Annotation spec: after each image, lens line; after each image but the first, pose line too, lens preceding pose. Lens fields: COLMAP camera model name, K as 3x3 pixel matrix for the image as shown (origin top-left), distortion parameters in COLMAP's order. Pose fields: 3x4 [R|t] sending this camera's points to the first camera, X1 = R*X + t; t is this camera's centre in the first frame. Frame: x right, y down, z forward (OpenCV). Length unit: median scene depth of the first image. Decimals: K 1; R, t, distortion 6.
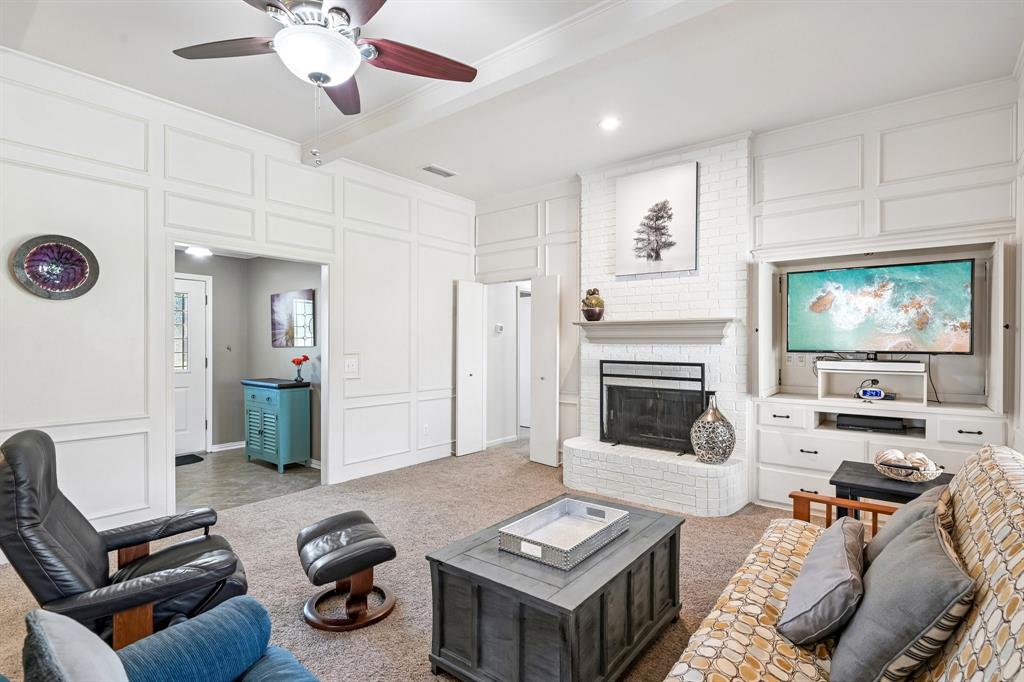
lens RADIAL K [[511.6, 0, 518.5], [0, 511.6, 339.7], [0, 0, 1]] dist [-0.001718, 0.000310]
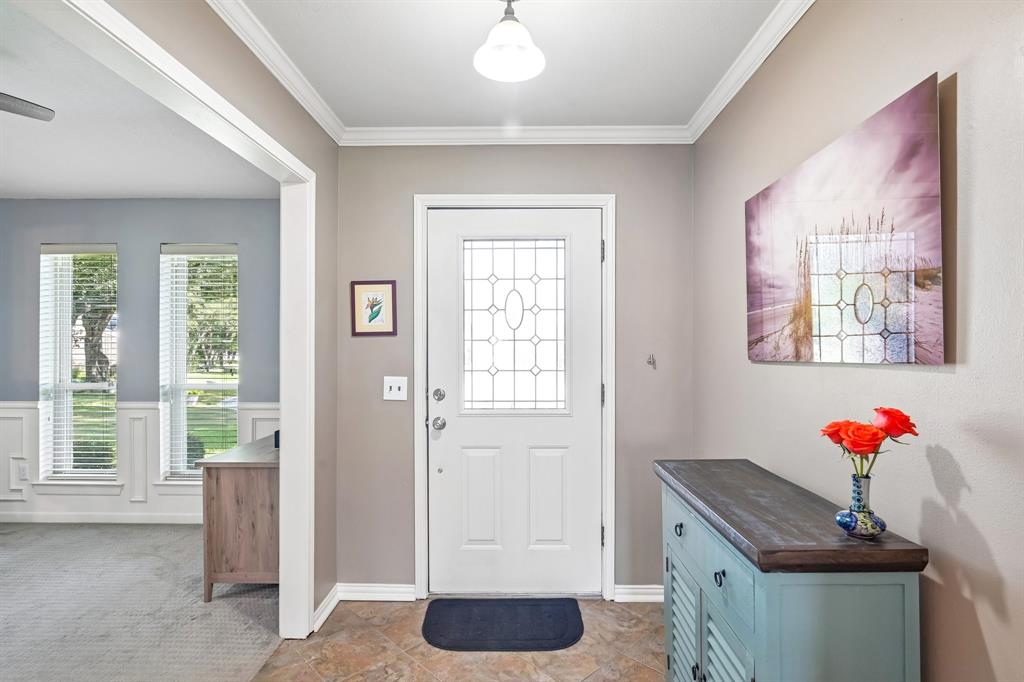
lens RADIAL K [[511.6, 0, 515.1], [0, 511.6, 349.6], [0, 0, 1]] dist [-0.001718, 0.000310]
pose [[0.613965, 0.002652, -0.789329, -0.351162], [0.004599, 0.999965, 0.006937, 0.004315], [0.789320, -0.007889, 0.613932, 0.757495]]
